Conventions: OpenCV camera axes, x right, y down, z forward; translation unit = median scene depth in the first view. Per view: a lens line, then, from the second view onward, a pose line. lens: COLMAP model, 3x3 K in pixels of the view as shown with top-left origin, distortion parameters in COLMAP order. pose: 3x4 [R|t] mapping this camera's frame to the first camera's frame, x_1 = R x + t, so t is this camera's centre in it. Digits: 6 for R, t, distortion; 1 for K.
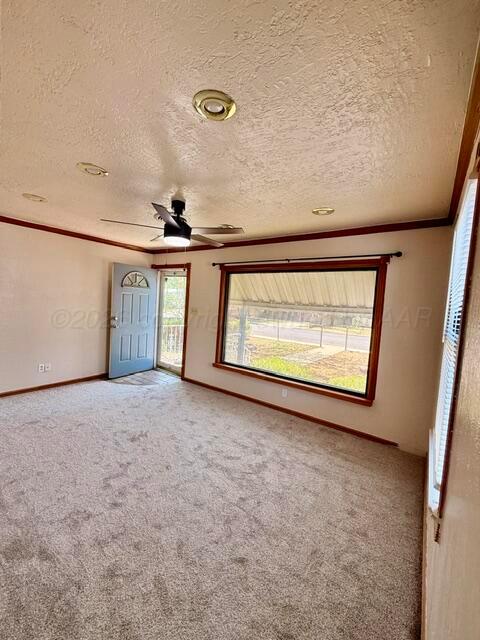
lens RADIAL K [[260.1, 0, 240.0], [0, 260.1, 320.0], [0, 0, 1]] dist [0.000504, 0.000033]
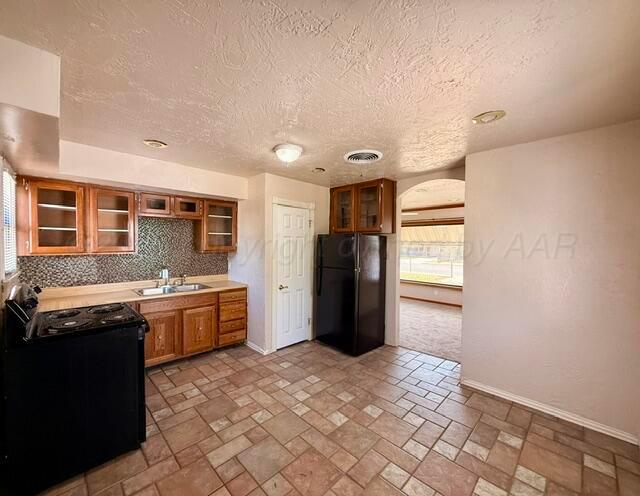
lens RADIAL K [[260.9, 0, 320.0], [0, 260.9, 248.0], [0, 0, 1]] dist [-0.000042, -0.000006]
pose [[0.986815, -0.063824, -0.148736, -0.323400], [0.056666, 0.997044, -0.051883, 0.025489], [0.151608, 0.042770, 0.987515, -0.894714]]
